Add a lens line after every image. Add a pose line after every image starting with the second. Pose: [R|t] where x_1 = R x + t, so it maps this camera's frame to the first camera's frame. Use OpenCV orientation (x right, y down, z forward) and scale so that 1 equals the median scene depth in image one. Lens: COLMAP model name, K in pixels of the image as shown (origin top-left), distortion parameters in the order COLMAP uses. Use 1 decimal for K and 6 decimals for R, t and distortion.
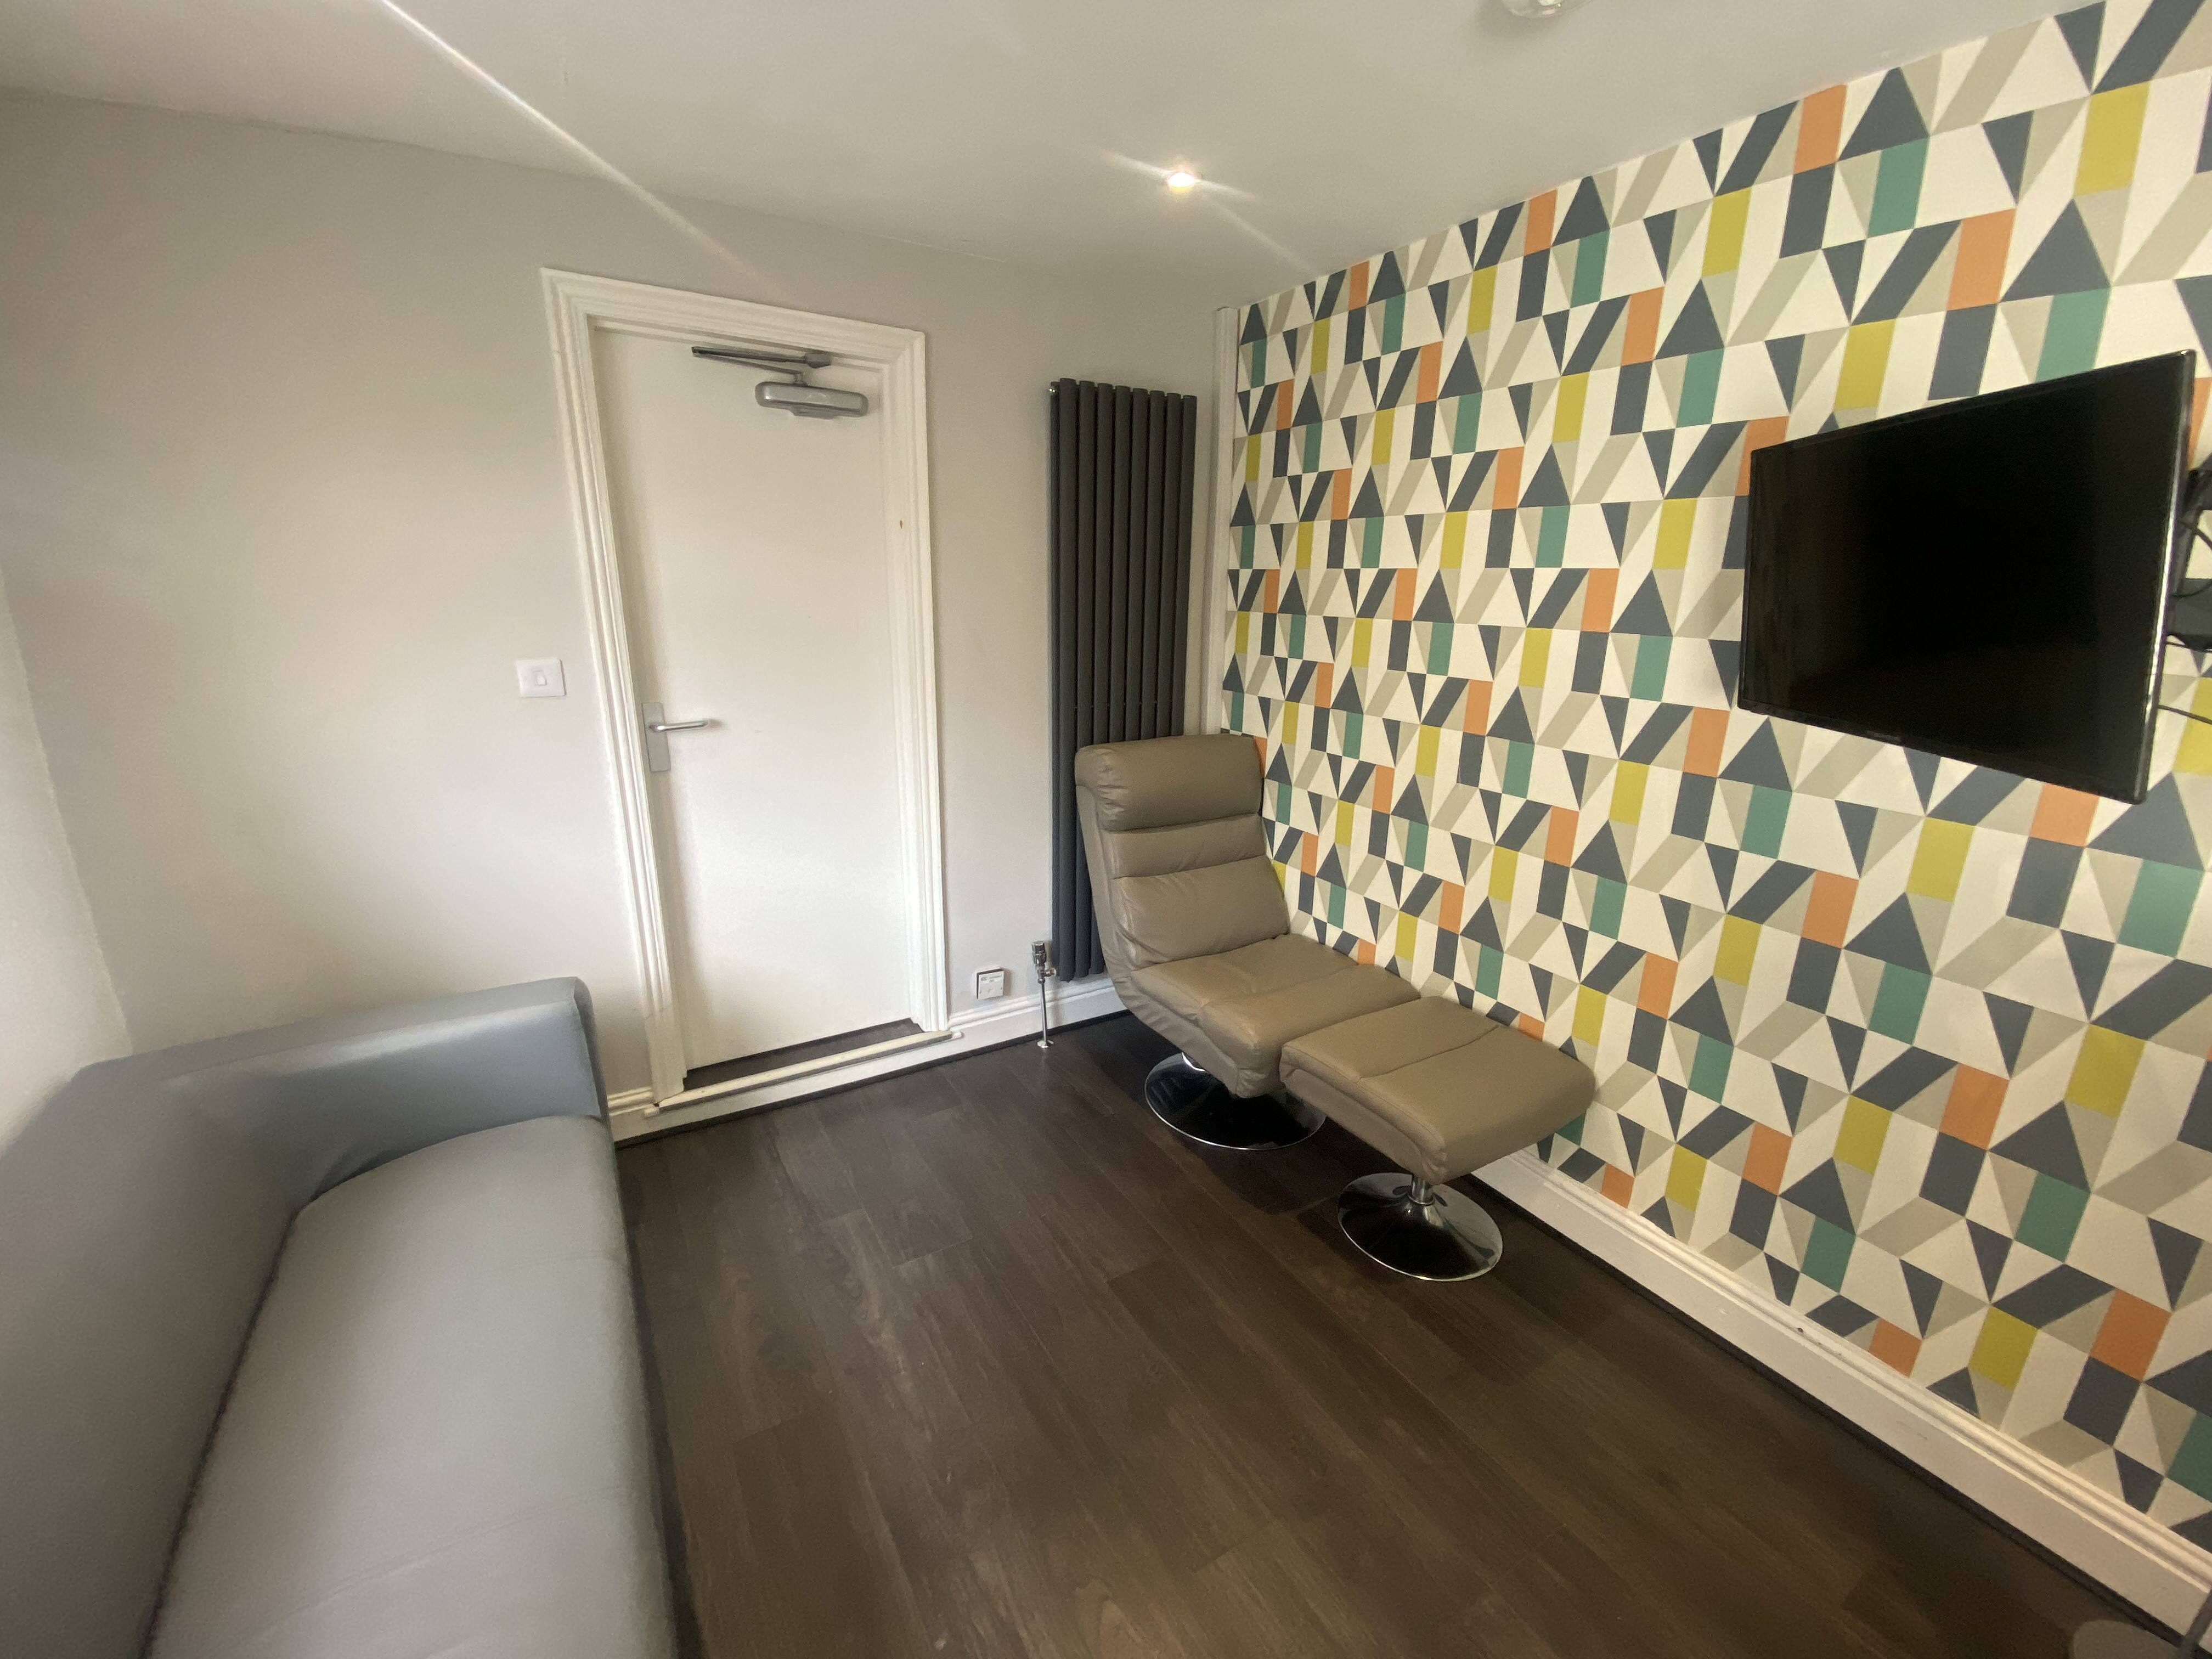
lens RADIAL K [[896.3, 0, 1100.6], [0, 896.3, 831.3], [0, 0, 1]] dist [-0.000772, -0.011003]
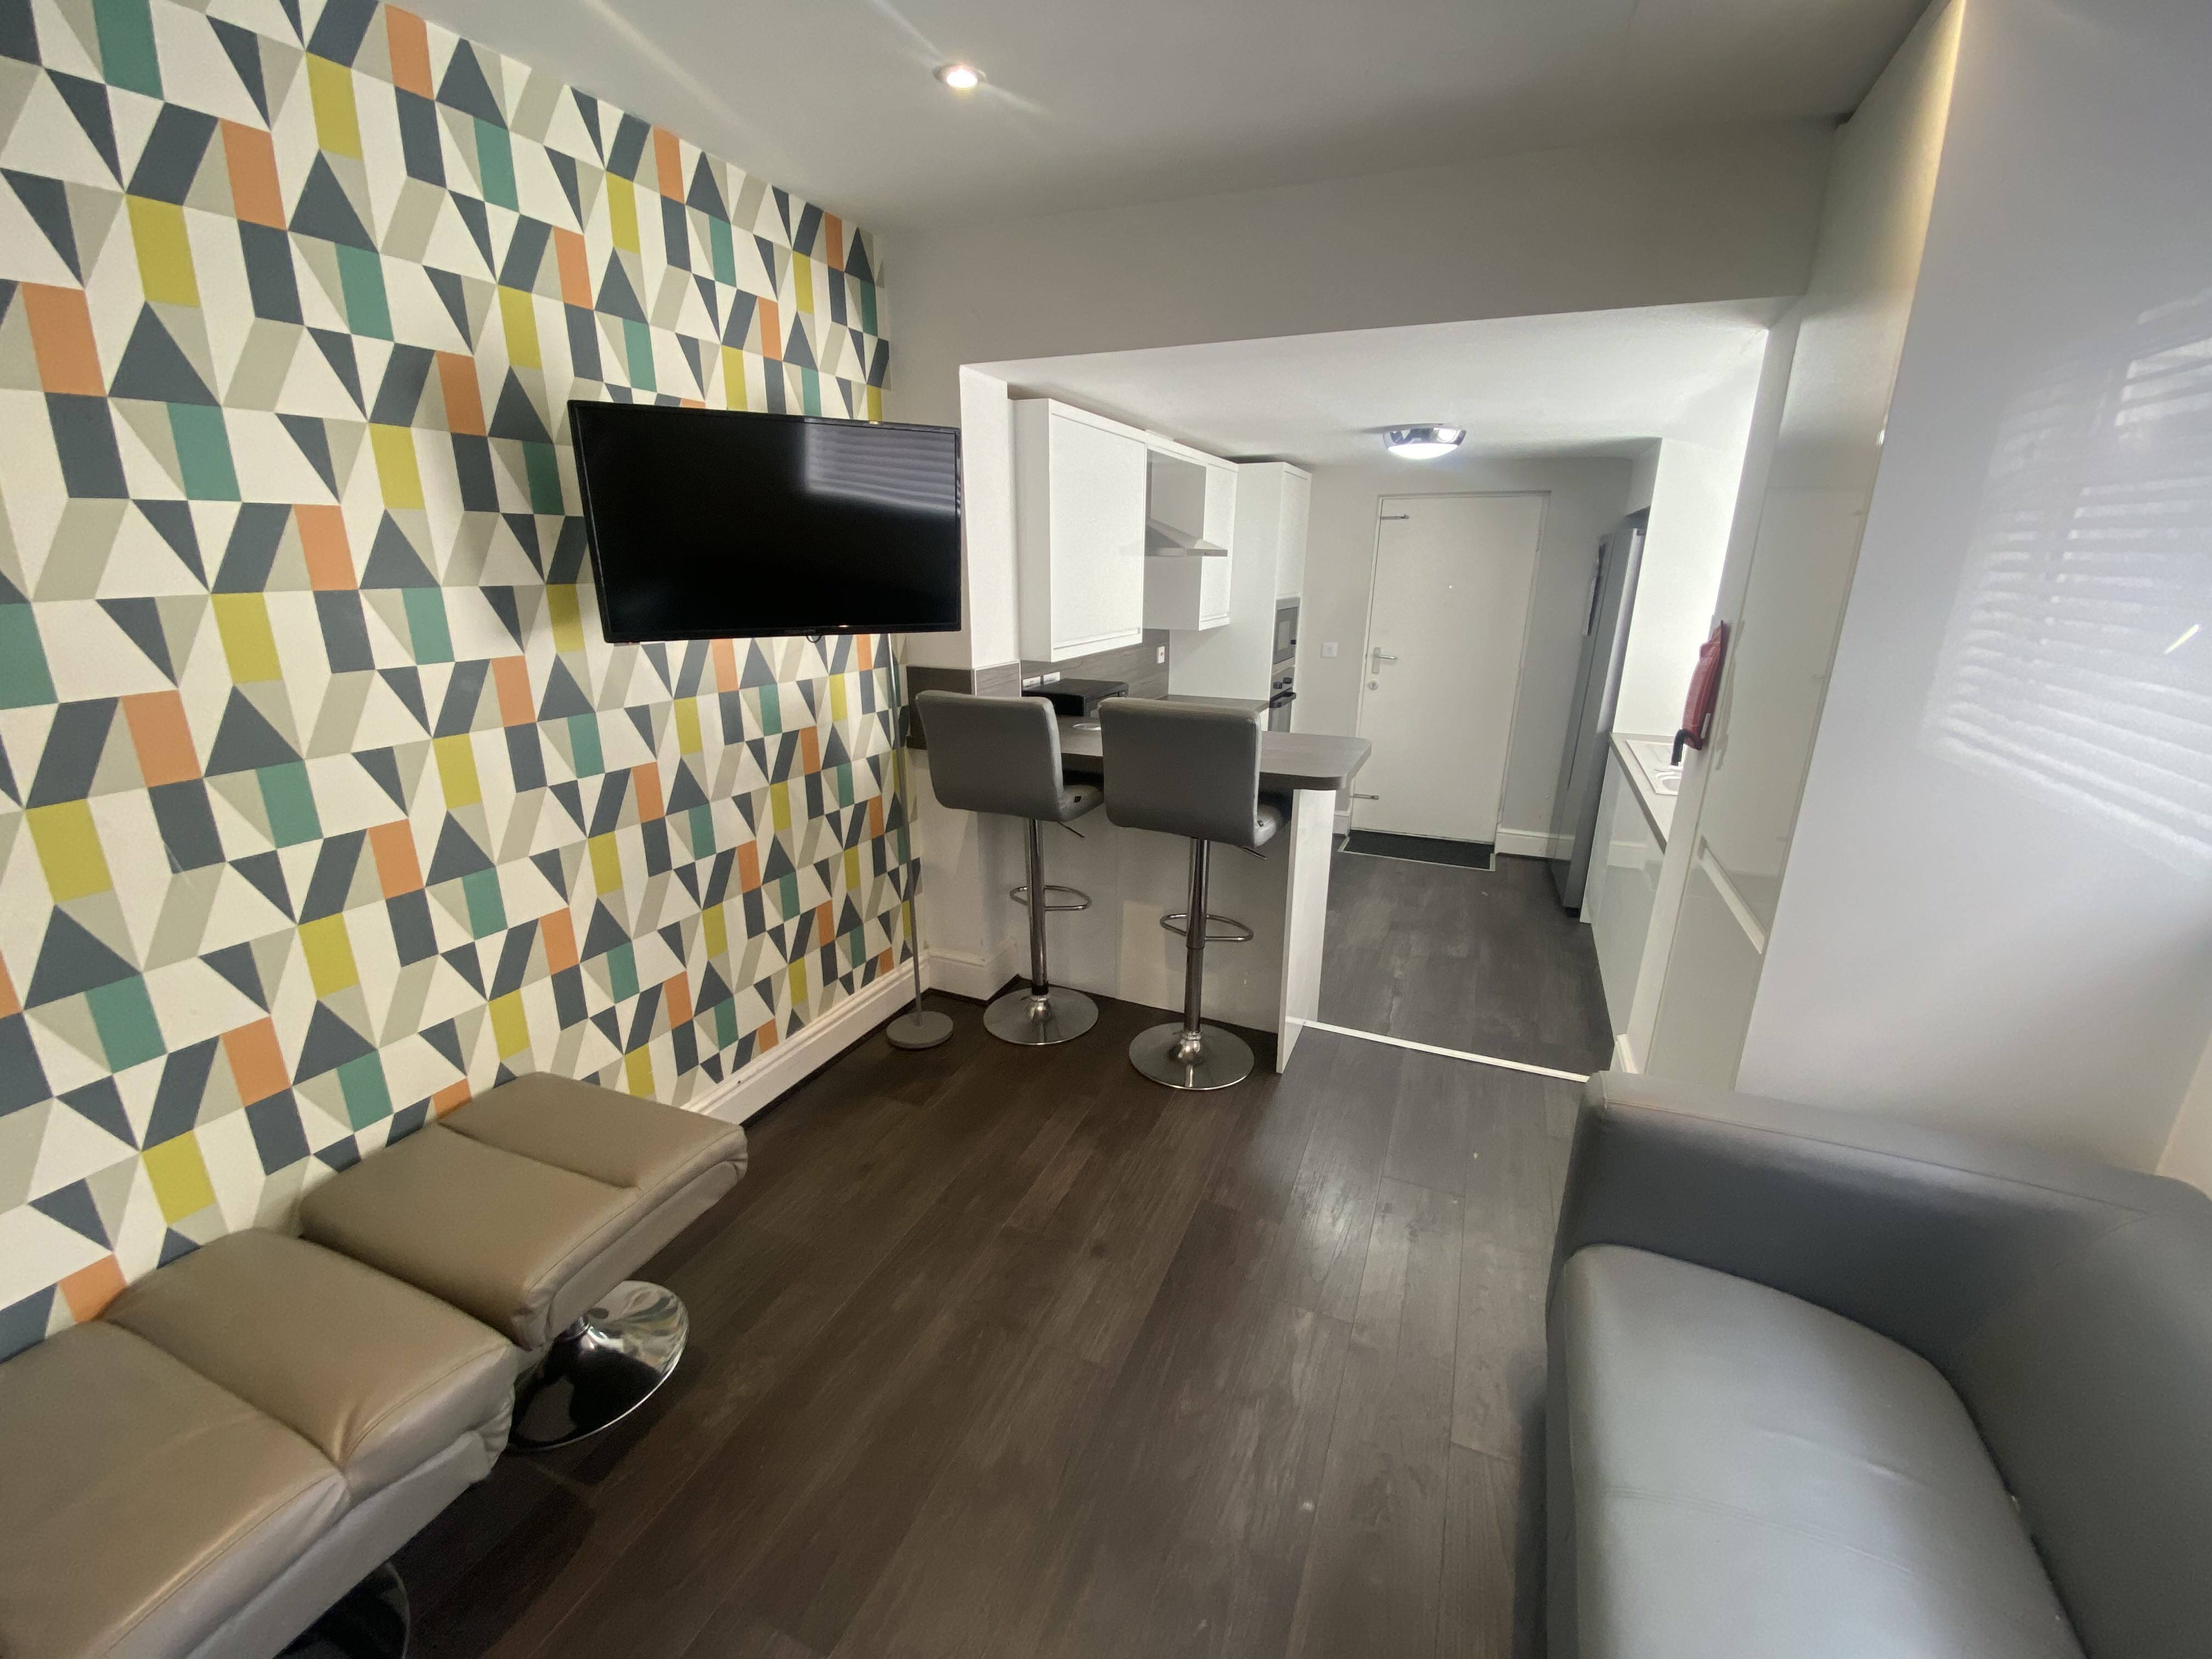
lens RADIAL K [[896.3, 0, 1113.7], [0, 896.3, 829.3], [0, 0, 1]] dist [-0.000772, -0.011003]
pose [[-0.596485, -0.247570, 0.763488, -0.481589], [0.207371, 0.871407, 0.444575, -0.255702], [-0.775372, 0.423508, -0.468443, 0.966834]]
